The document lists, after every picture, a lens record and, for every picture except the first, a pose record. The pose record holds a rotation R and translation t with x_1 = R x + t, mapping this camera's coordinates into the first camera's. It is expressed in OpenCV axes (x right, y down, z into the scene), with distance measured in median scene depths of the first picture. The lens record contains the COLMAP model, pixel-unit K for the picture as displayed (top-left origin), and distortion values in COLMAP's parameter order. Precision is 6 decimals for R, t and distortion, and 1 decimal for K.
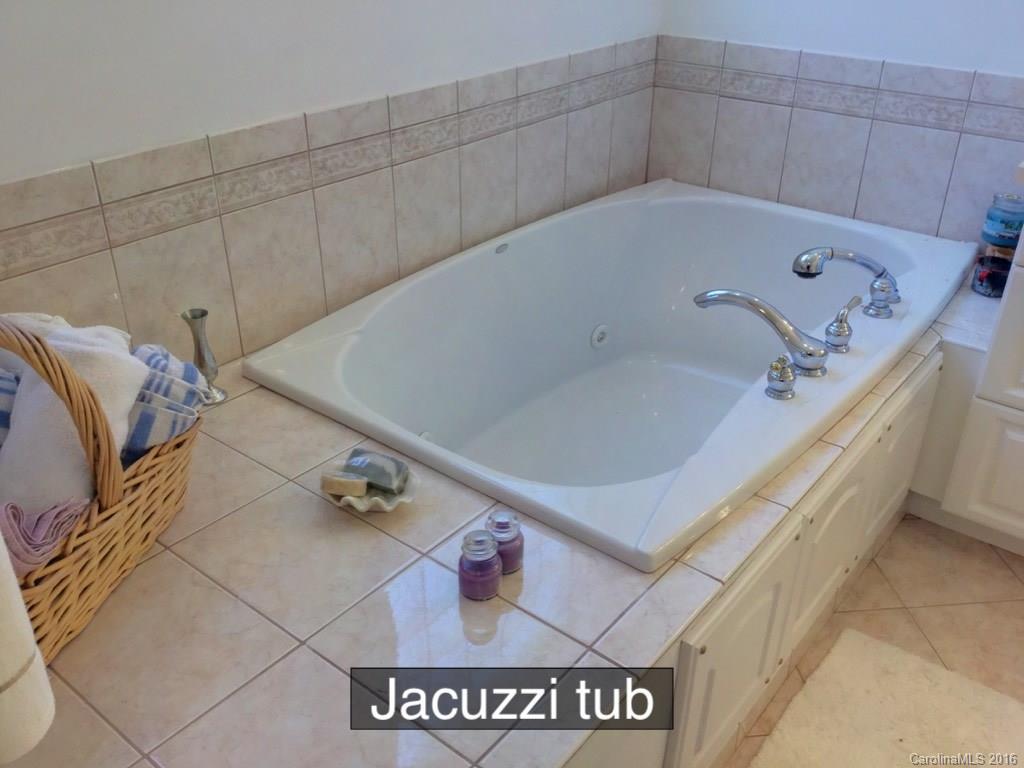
lens RADIAL K [[913.9, 0, 512.5], [0, 913.9, 386.4], [0, 0, 1]] dist [0.102042, -0.182533]
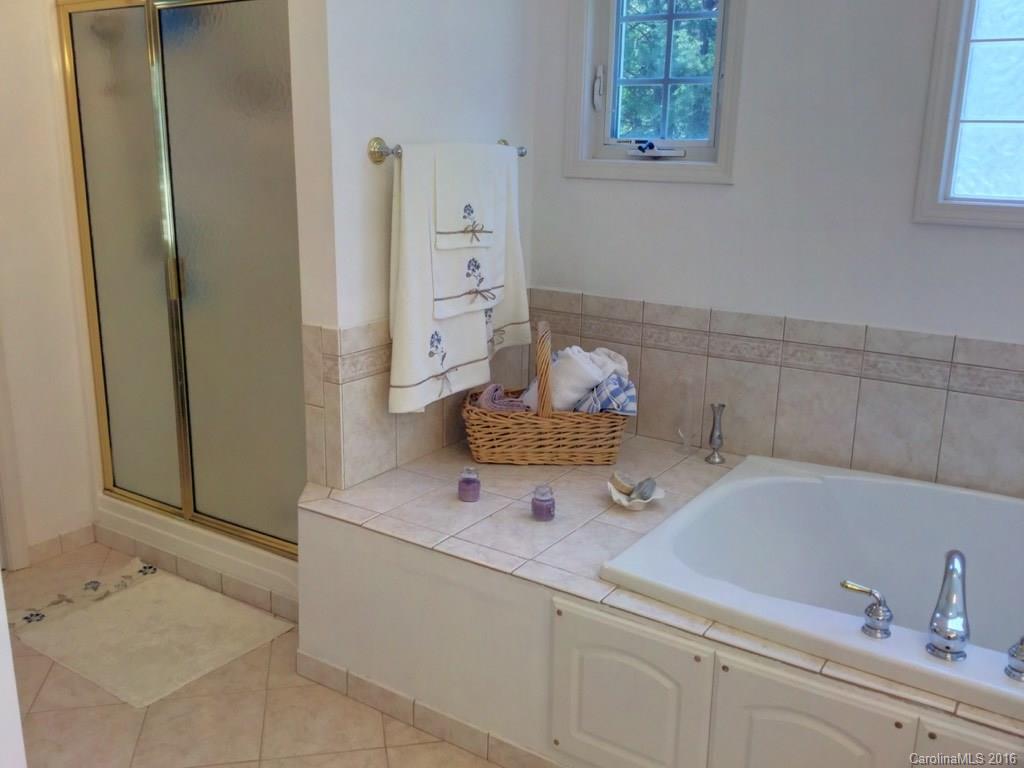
lens RADIAL K [[913.9, 0, 512.6], [0, 913.9, 383.0], [0, 0, 1]] dist [0.102042, -0.182533]
pose [[0.103031, 0.237981, -0.965790, 1.103197], [-0.505283, 0.848871, 0.155267, -0.164880], [0.856781, 0.472000, 0.207708, 0.280323]]
